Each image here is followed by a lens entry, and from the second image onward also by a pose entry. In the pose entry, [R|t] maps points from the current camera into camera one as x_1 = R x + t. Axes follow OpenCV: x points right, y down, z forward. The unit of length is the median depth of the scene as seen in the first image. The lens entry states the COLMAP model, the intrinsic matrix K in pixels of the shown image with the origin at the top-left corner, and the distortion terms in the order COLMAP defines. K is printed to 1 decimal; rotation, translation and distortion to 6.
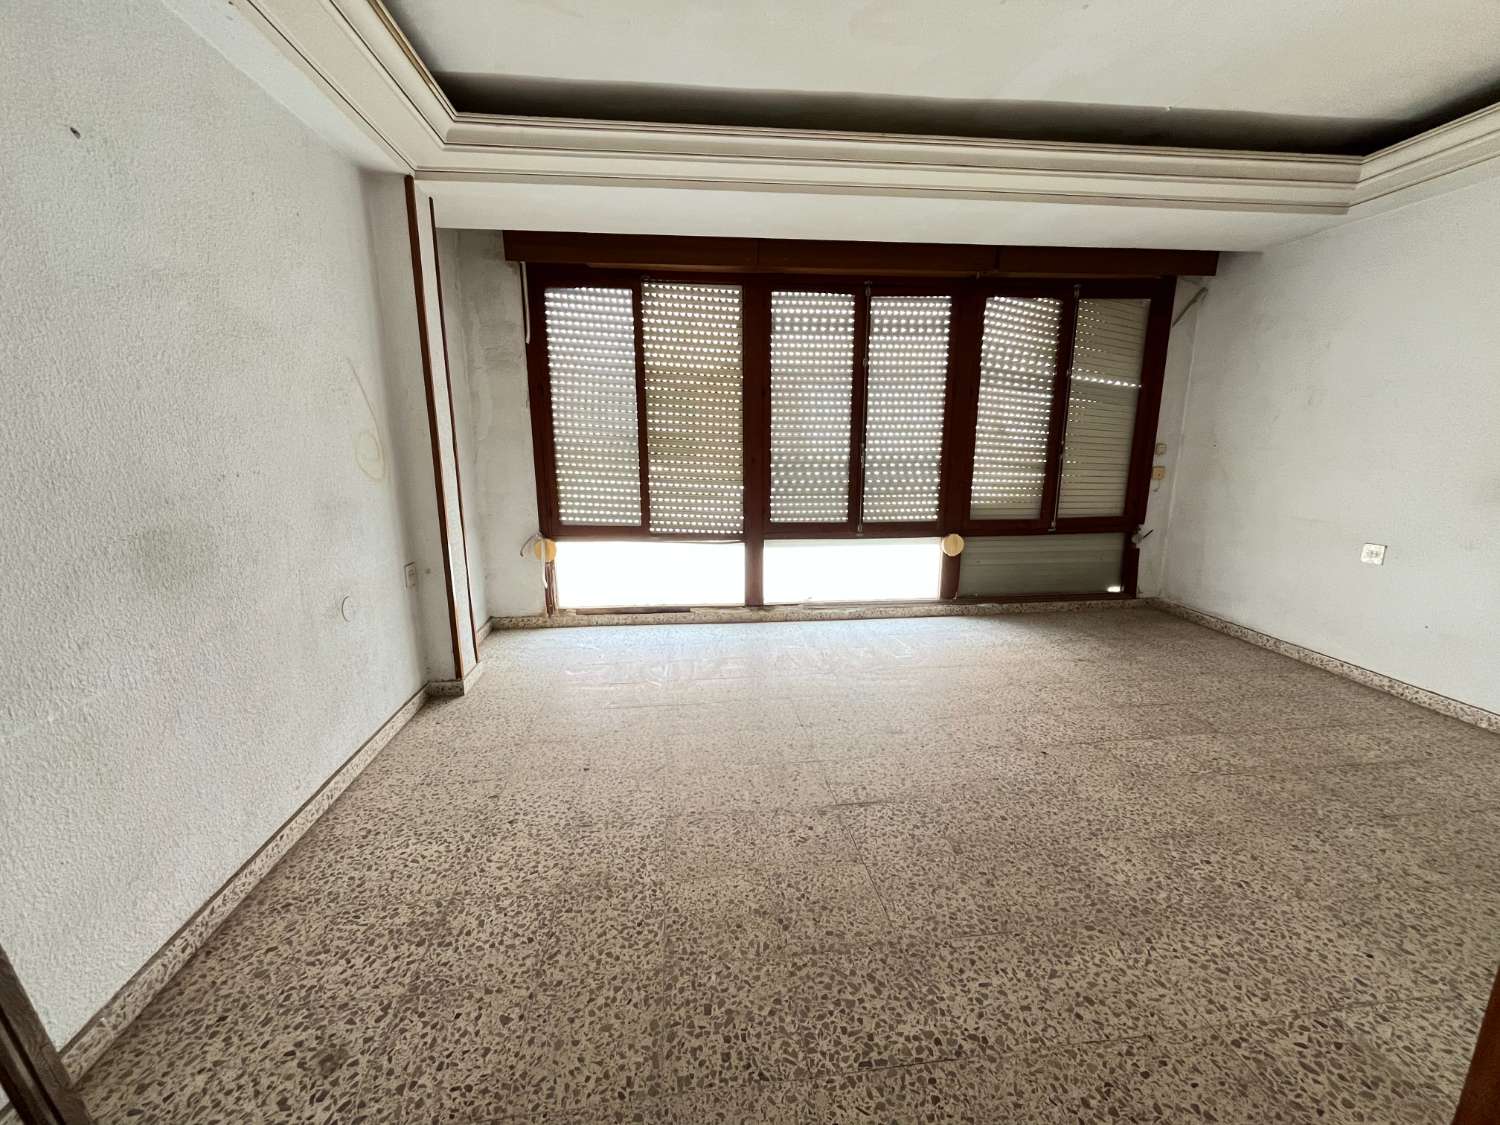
lens RADIAL K [[604.5, 0, 746.5], [0, 604.5, 561.5], [0, 0, 1]] dist [-0.000790, -0.000281]
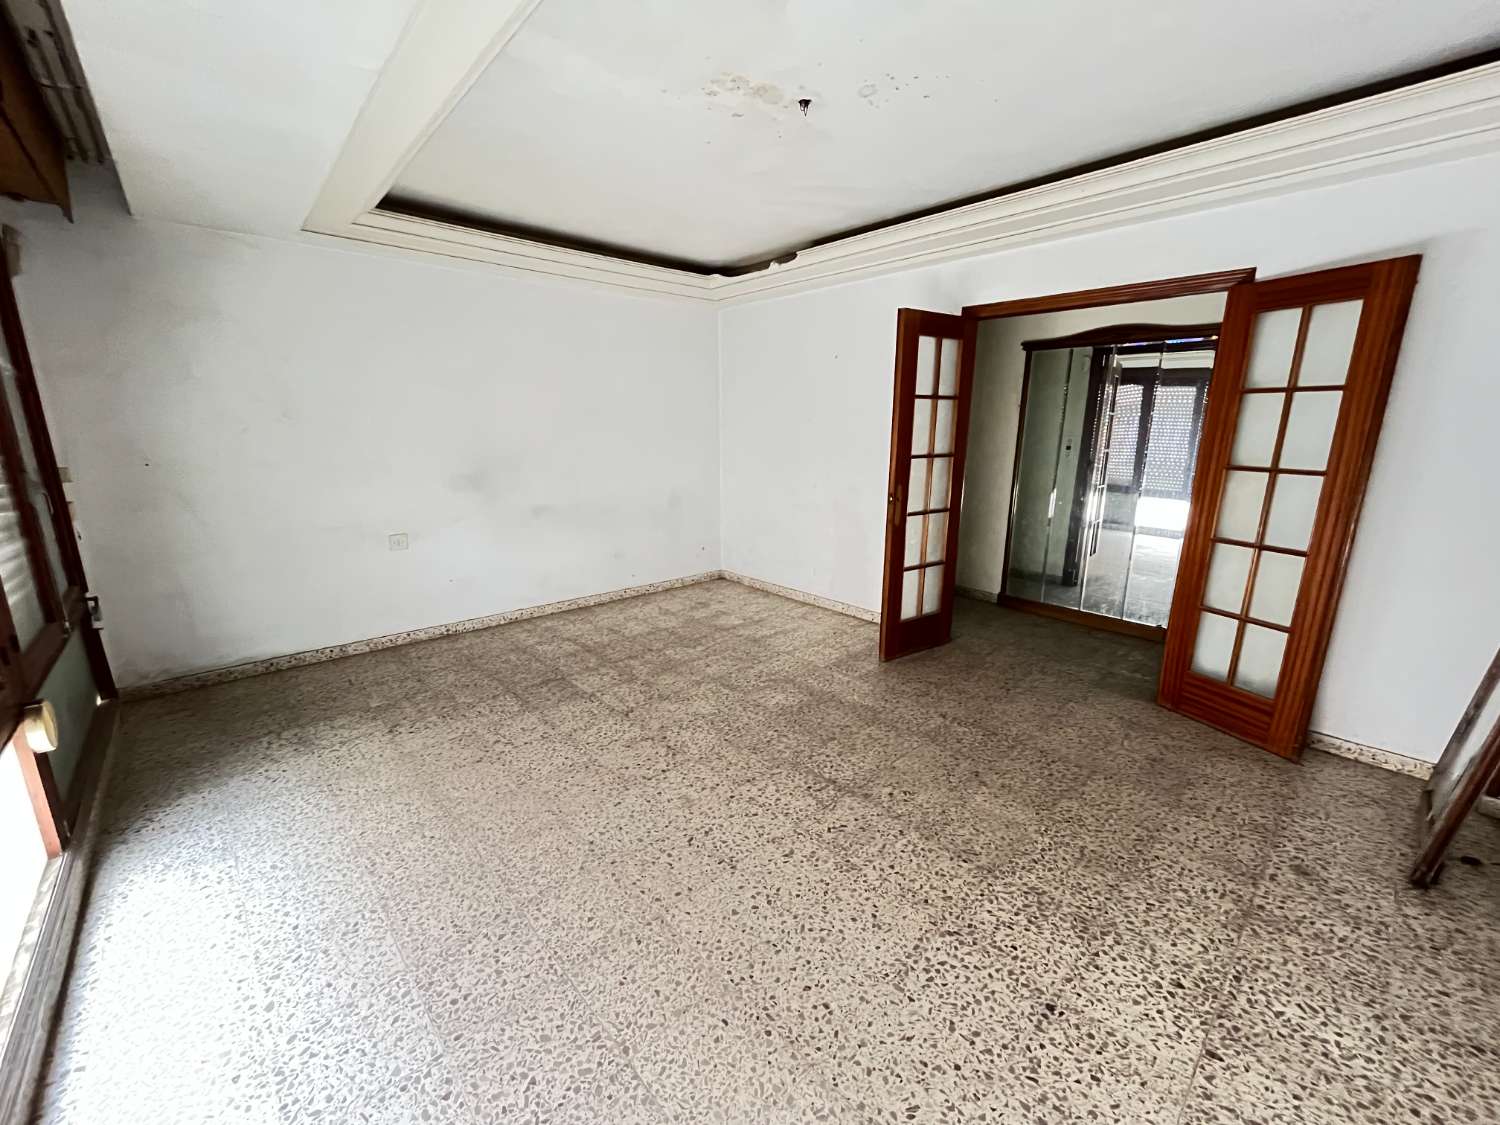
lens RADIAL K [[604.5, 0, 747.7], [0, 604.5, 565.6], [0, 0, 1]] dist [-0.000790, -0.000281]
pose [[-0.588073, -0.184504, 0.787482, -0.482623], [0.161861, 0.927091, 0.338088, -0.352474], [-0.792446, 0.326284, -0.515333, 1.397621]]
